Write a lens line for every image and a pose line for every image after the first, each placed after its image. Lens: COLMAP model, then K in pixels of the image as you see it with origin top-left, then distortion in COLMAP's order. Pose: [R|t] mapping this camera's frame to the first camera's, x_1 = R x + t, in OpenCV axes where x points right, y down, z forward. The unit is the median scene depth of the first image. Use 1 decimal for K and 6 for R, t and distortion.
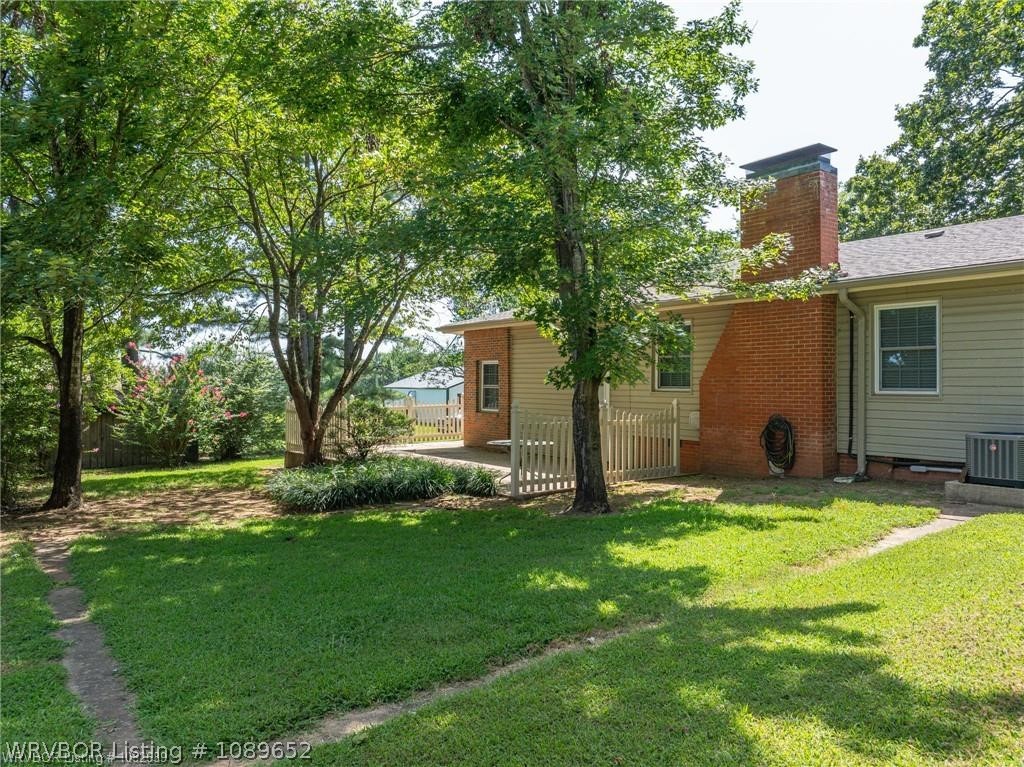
lens RADIAL K [[722.3, 0, 519.4], [0, 722.3, 383.5], [0, 0, 1]] dist [-0.042507, 0.011990]
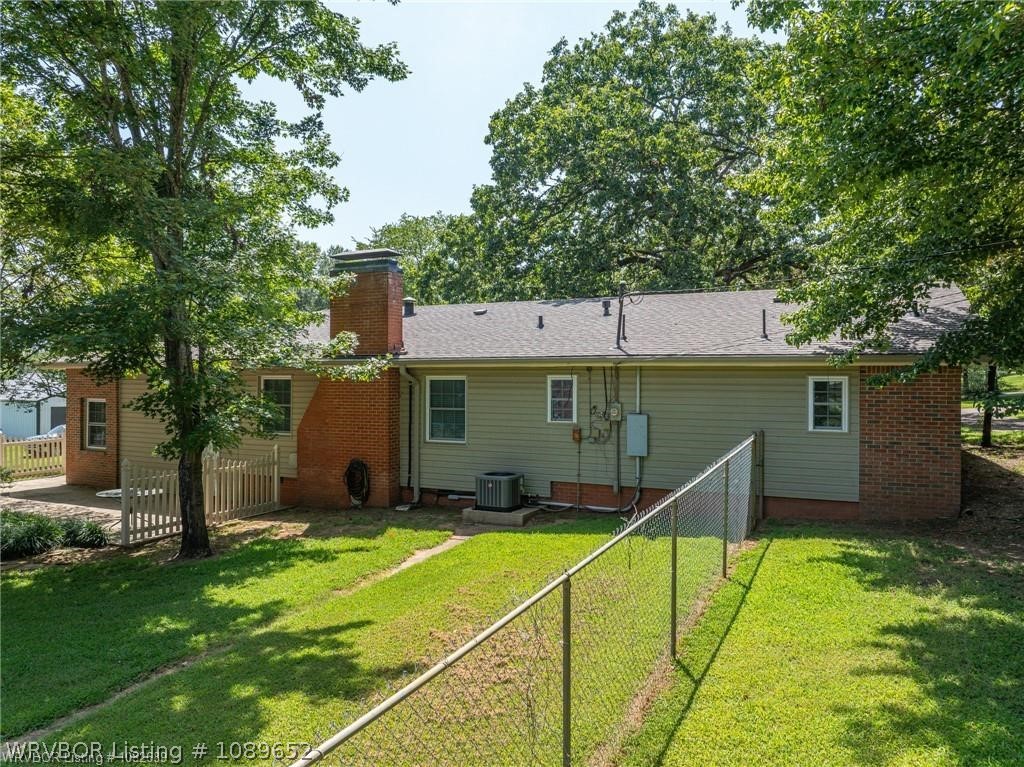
lens RADIAL K [[722.3, 0, 519.4], [0, 722.3, 383.5], [0, 0, 1]] dist [-0.042507, 0.011990]
pose [[0.876747, -0.000085, 0.480951, -0.001979], [-0.002224, 0.999989, 0.004231, -0.106756], [-0.480946, -0.004780, 0.876737, -0.287819]]
